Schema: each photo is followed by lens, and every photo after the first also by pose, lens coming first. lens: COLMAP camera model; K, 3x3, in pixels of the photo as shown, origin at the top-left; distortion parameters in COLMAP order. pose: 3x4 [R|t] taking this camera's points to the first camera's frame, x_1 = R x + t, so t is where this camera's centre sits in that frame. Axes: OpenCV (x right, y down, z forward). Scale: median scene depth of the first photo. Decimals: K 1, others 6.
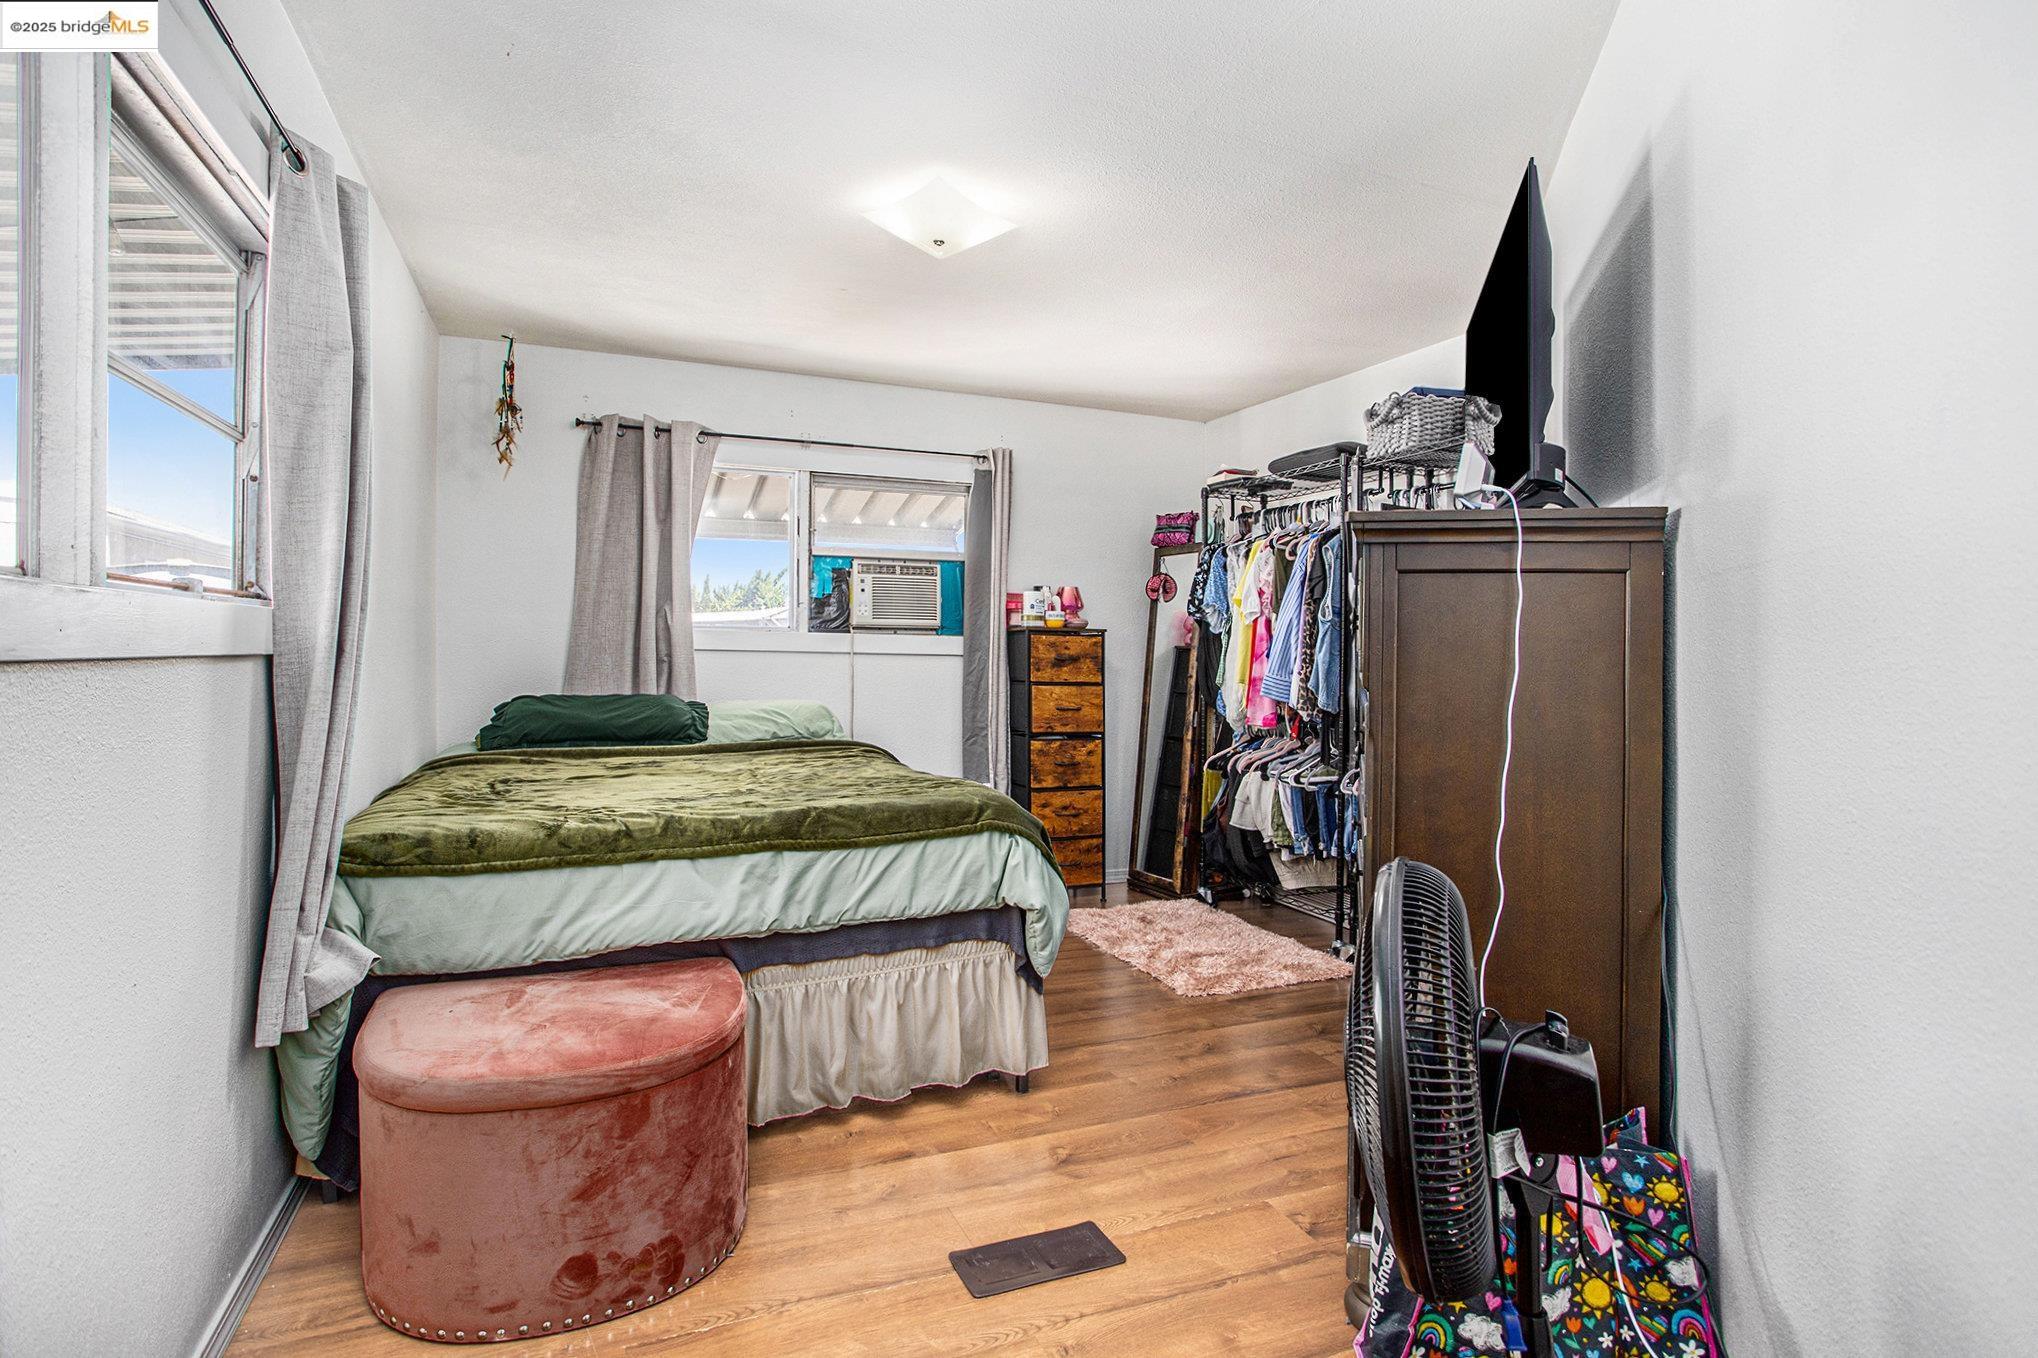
lens RADIAL K [[1039.0, 0, 1017.2], [0, 1039.0, 669.1], [0, 0, 1]] dist [-0.030269, 0.010324]
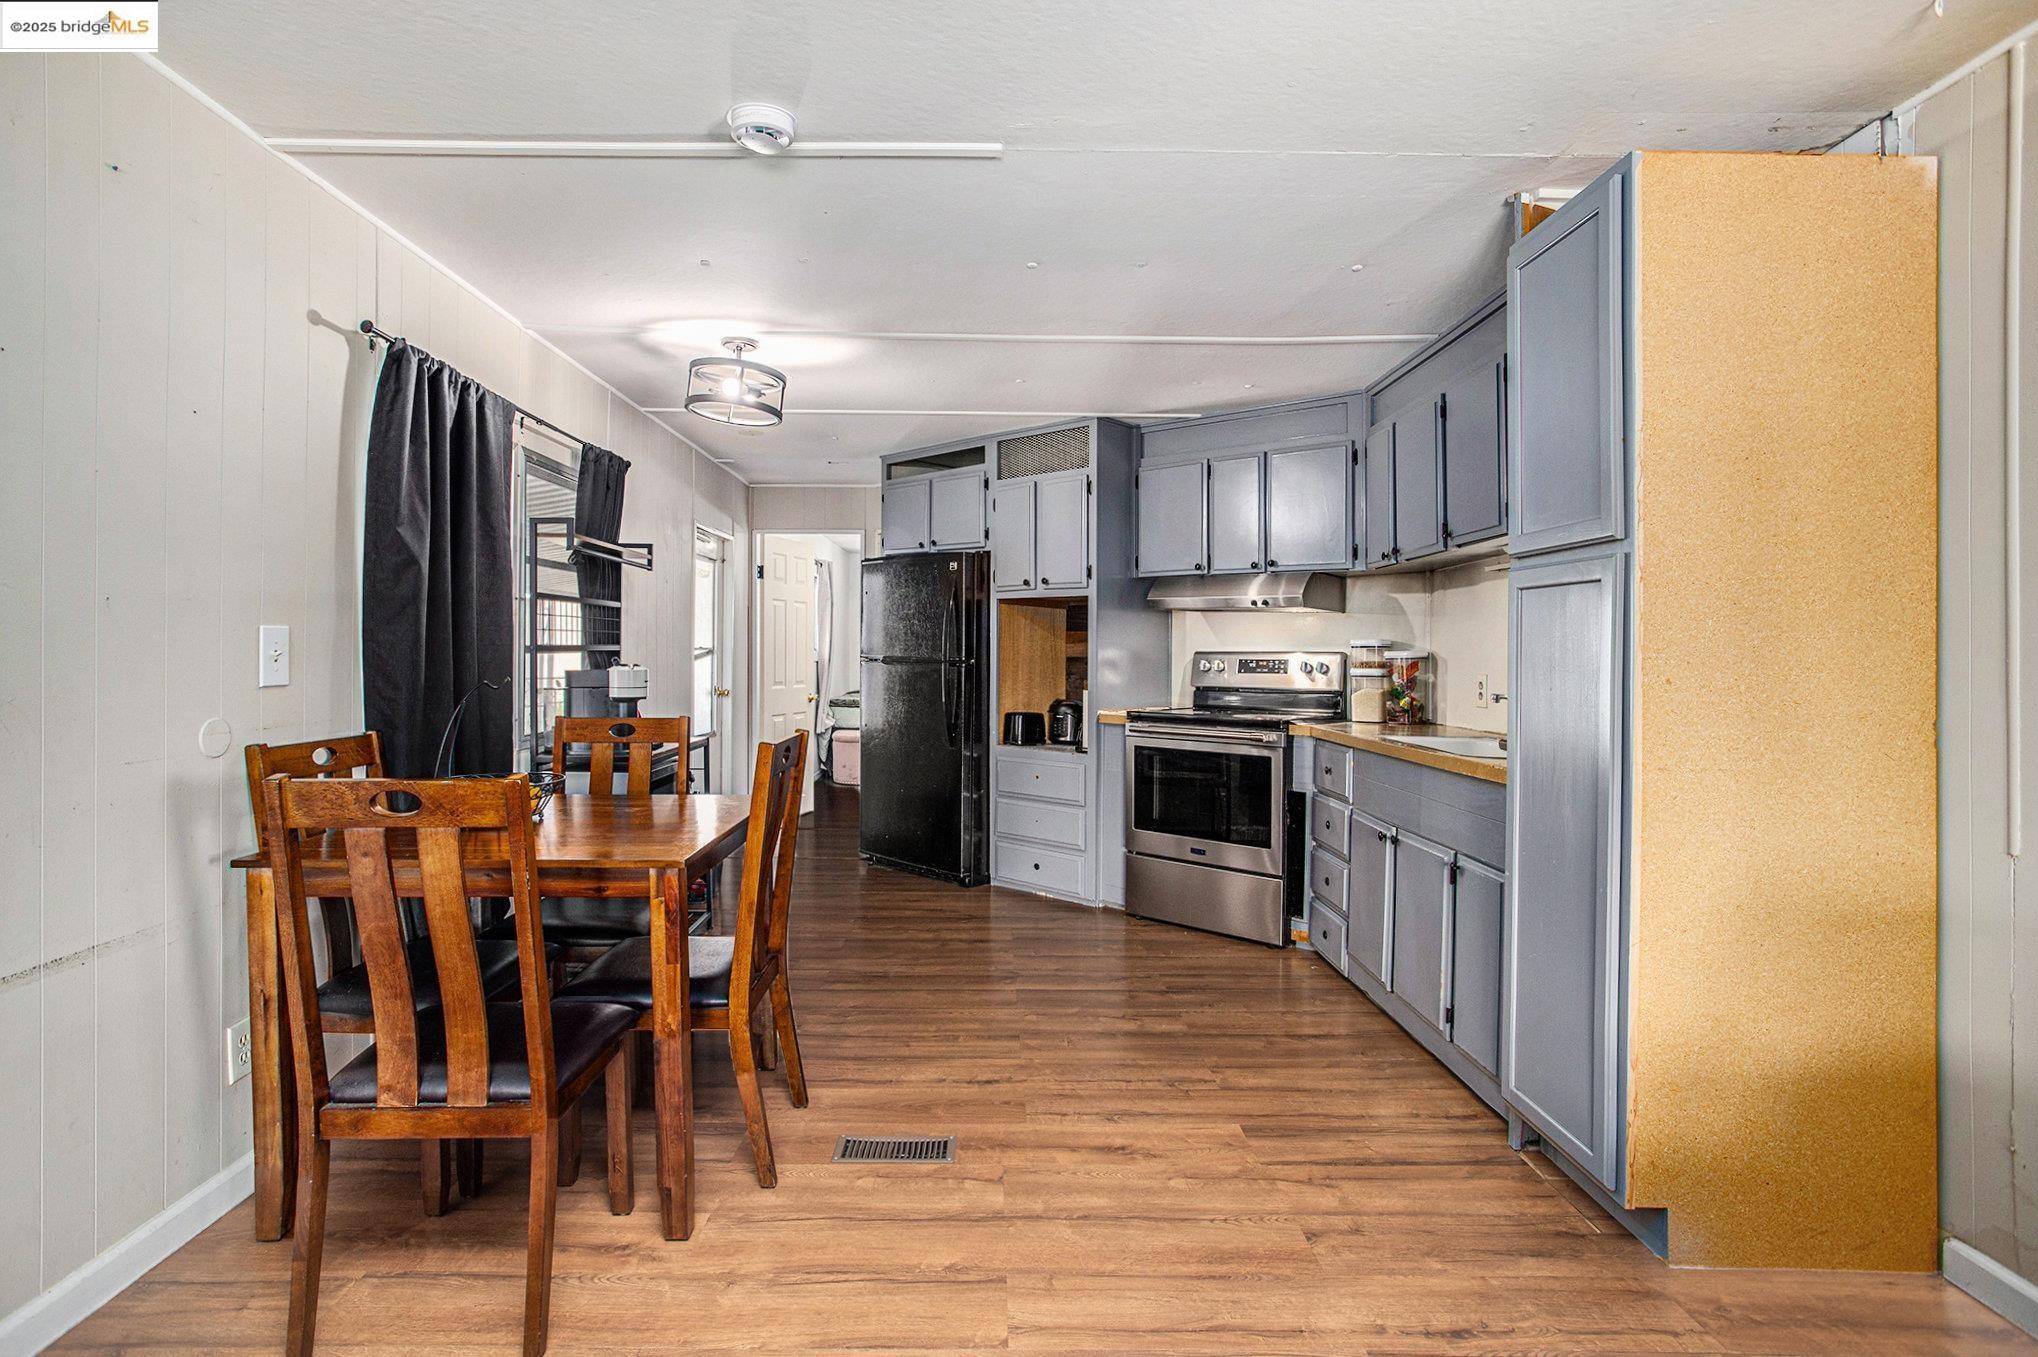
lens RADIAL K [[1039.0, 0, 1015.4], [0, 1039.0, 681.2], [0, 0, 1]] dist [-0.030269, 0.010324]
pose [[0.932684, 0.008663, -0.360591, 2.059961], [-0.004796, 0.999921, 0.011618, 0.014434], [0.360663, -0.009107, 0.932652, -3.474377]]
